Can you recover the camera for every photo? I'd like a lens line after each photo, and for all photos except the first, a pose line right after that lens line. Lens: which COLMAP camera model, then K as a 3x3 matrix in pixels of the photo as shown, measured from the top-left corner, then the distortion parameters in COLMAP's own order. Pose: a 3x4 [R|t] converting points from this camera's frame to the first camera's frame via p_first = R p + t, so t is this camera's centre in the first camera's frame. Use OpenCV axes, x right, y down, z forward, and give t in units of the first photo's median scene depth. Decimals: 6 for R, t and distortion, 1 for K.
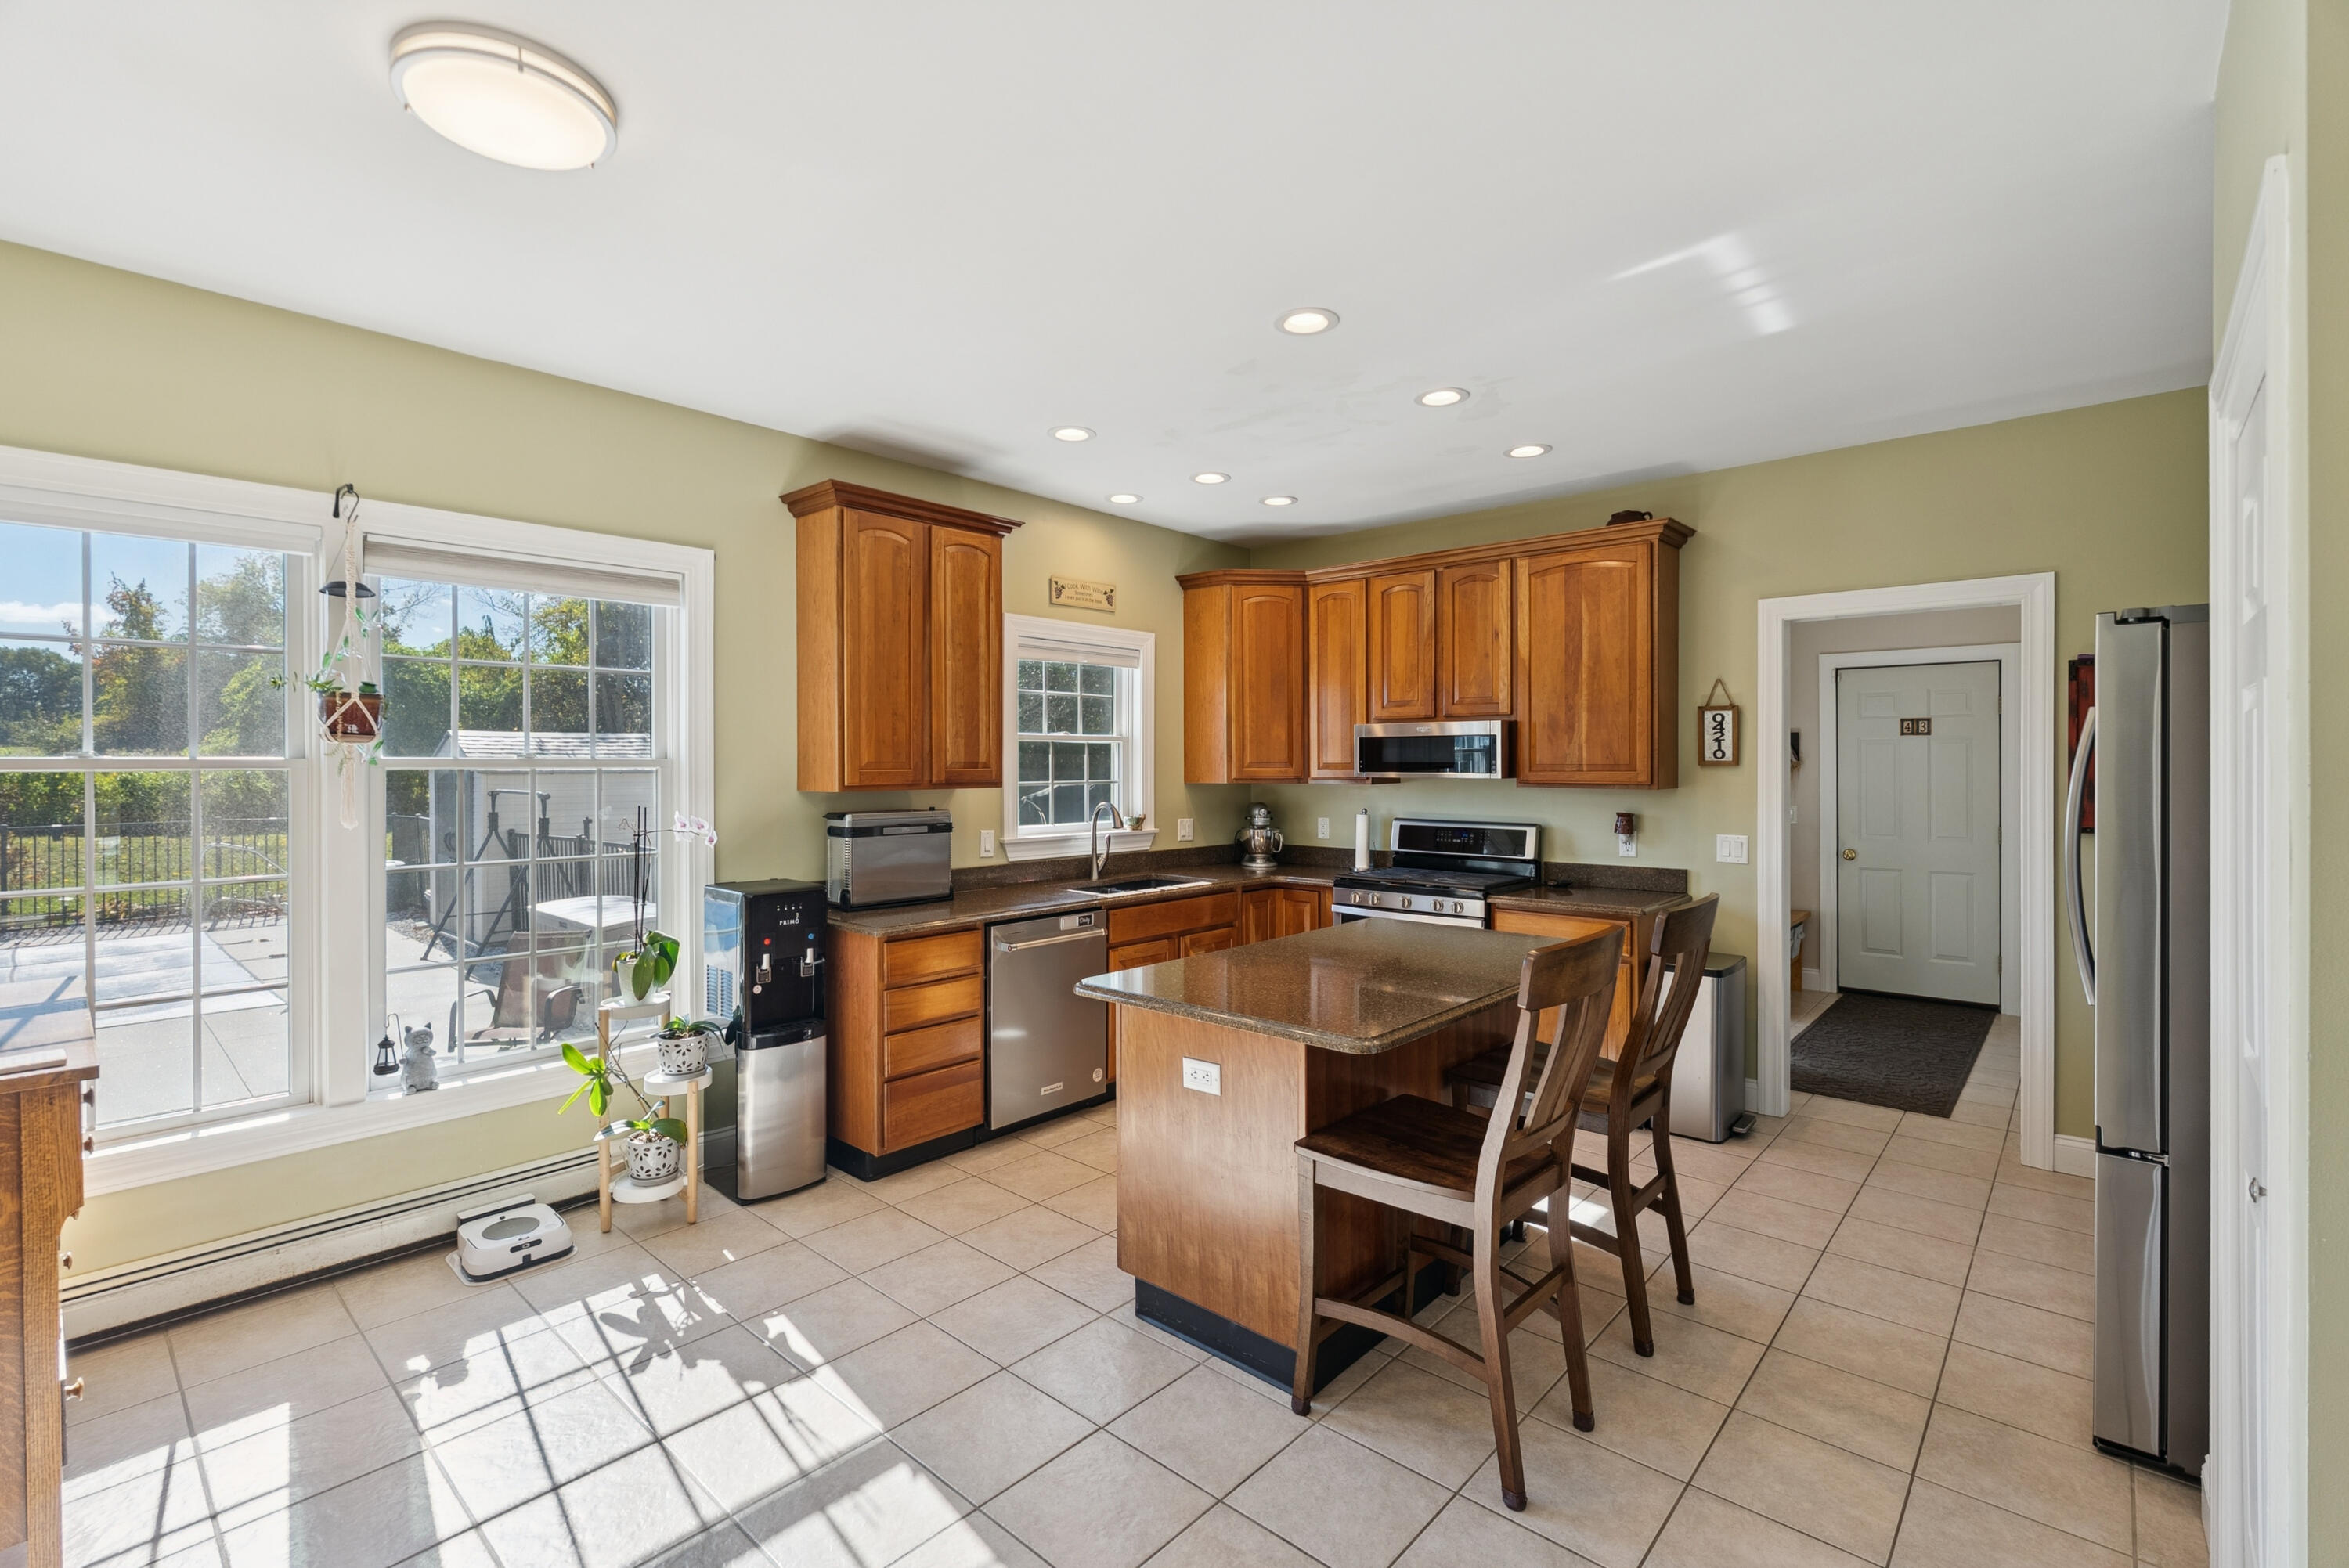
lens RADIAL K [[1040.2, 0, 1179.7], [0, 1040.2, 771.9], [0, 0, 1]] dist [0.002355, -0.000482]
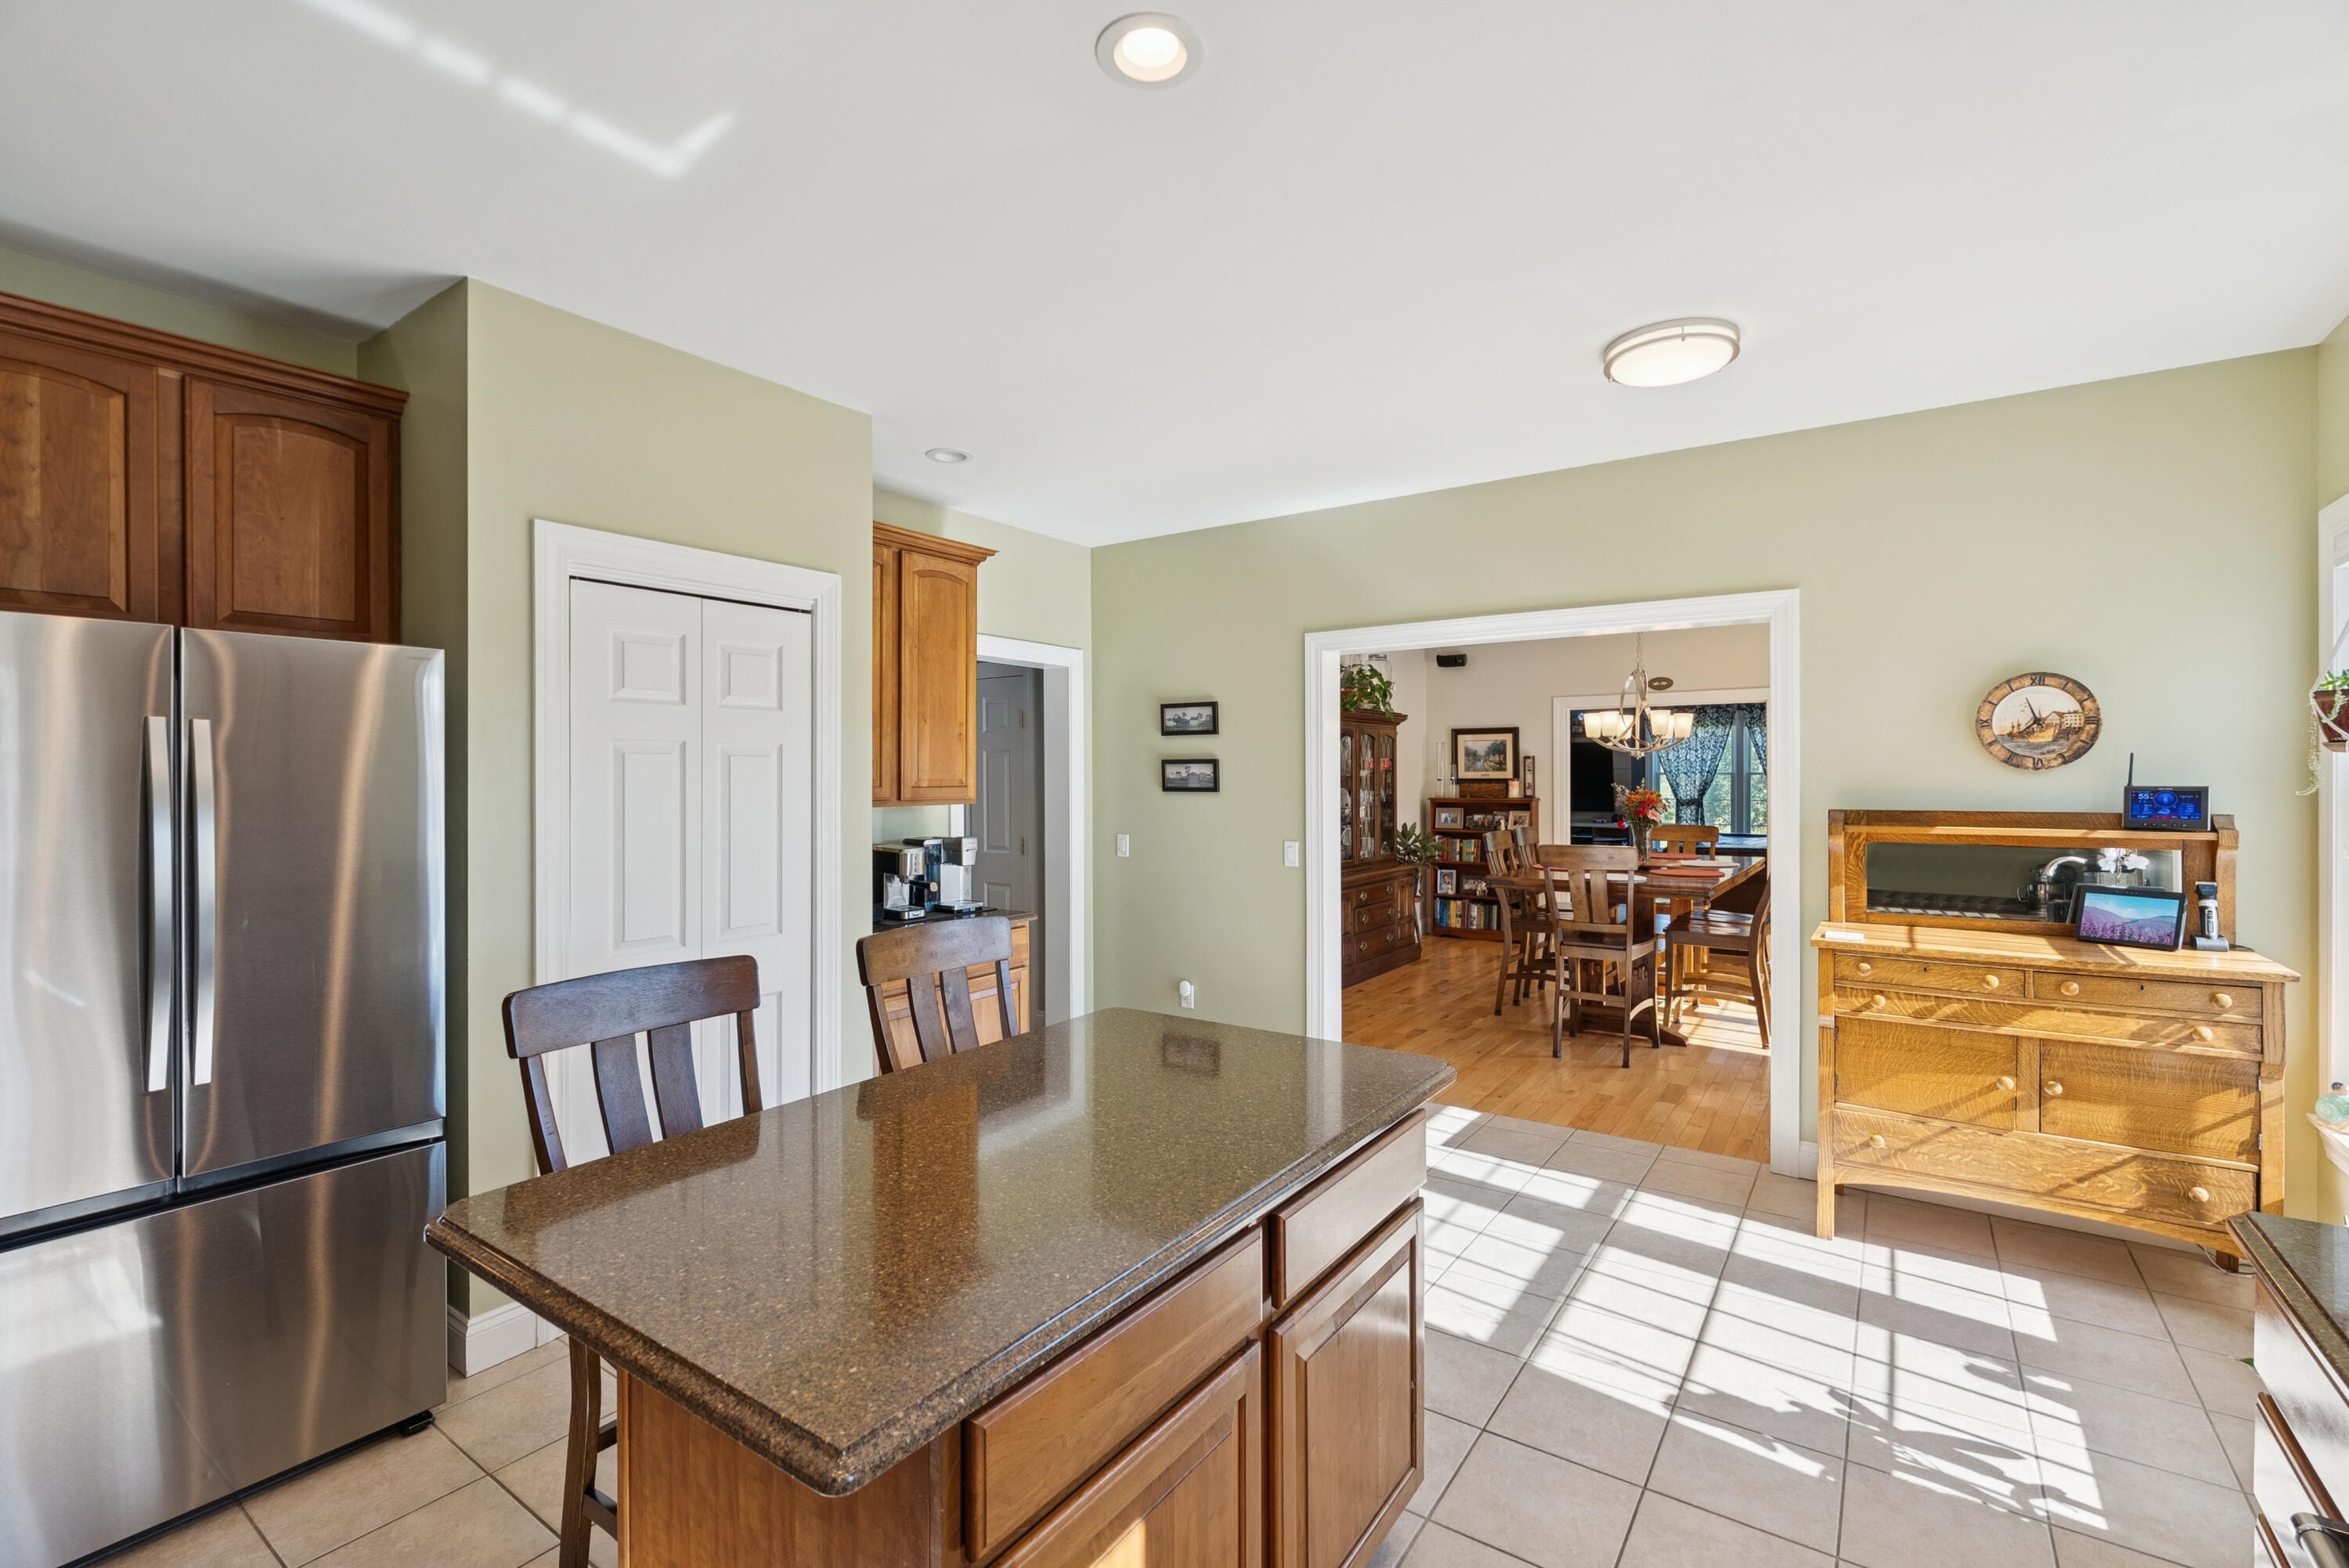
lens RADIAL K [[1040.2, 0, 1188.3], [0, 1040.2, 775.3], [0, 0, 1]] dist [0.002355, -0.000482]
pose [[-0.991394, 0.005281, -0.130807, 0.174993], [0.003509, 0.999899, 0.013768, -0.022172], [0.130867, 0.013191, -0.991312, 1.553830]]
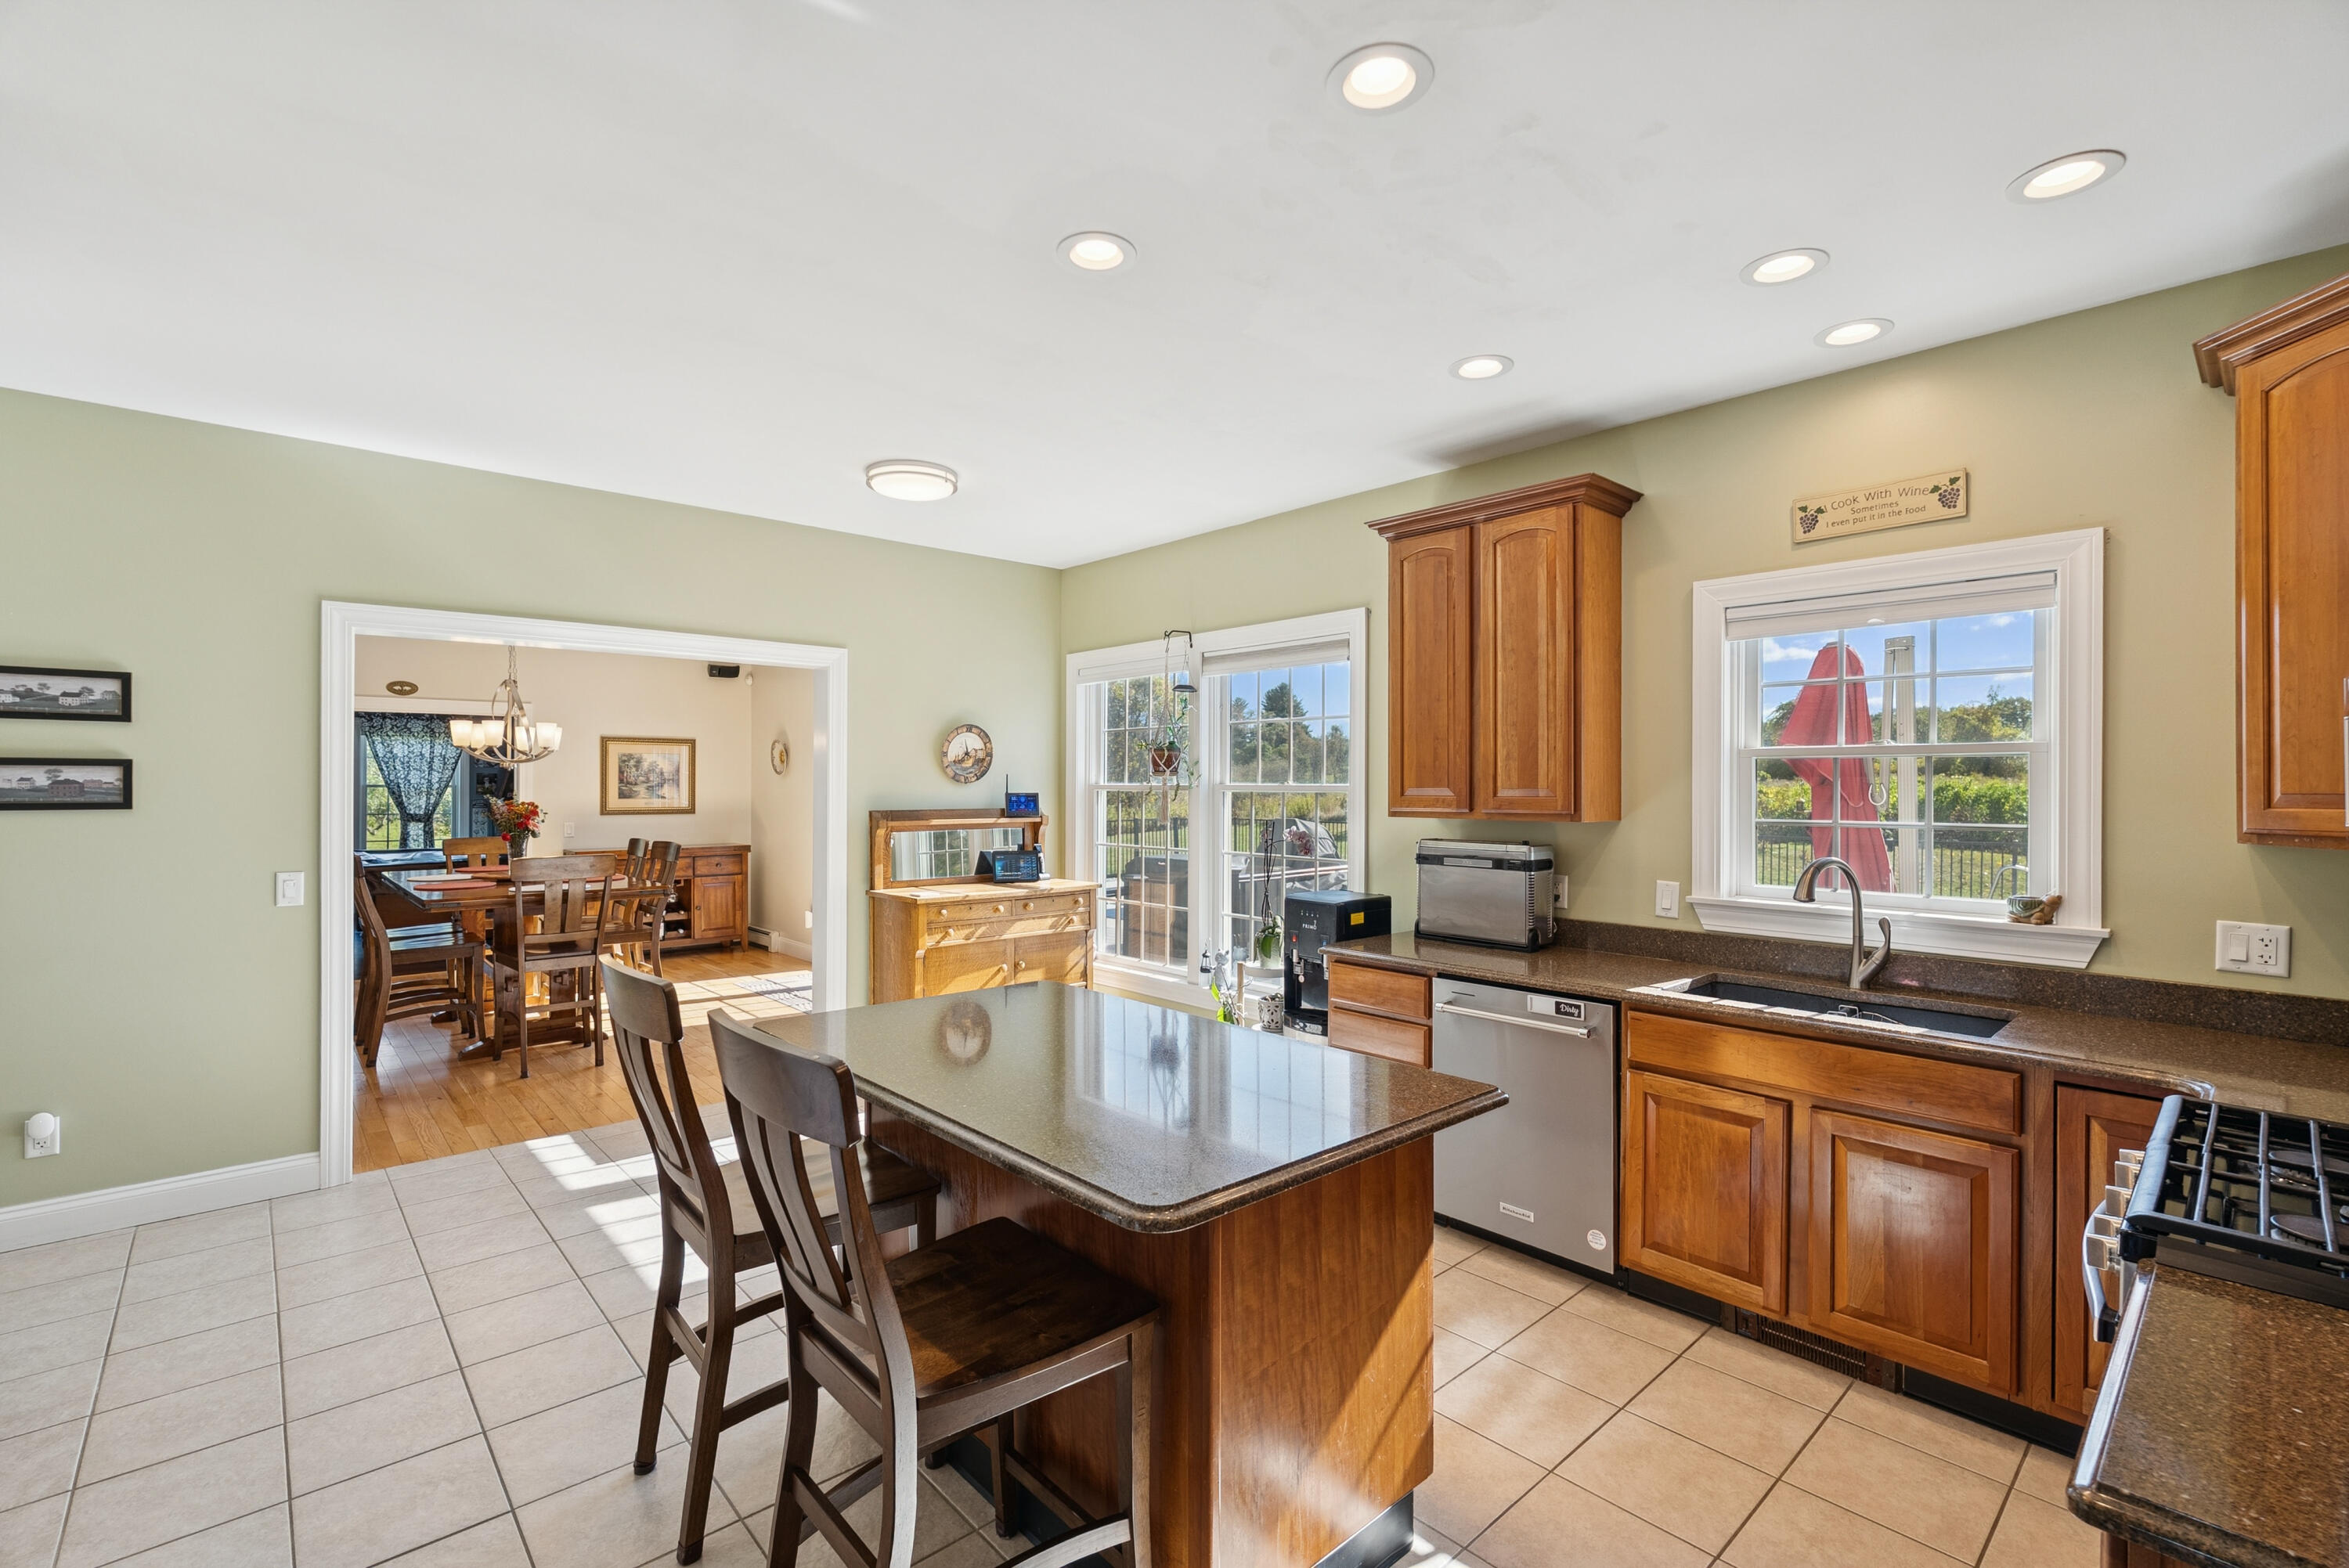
lens RADIAL K [[1040.2, 0, 1177.6], [0, 1040.2, 781.9], [0, 0, 1]] dist [0.002355, -0.000482]
pose [[-0.098120, -0.003579, -0.995168, 0.911492], [-0.013083, 0.999912, -0.002306, -0.012924], [0.995089, 0.012794, -0.098158, 1.121136]]
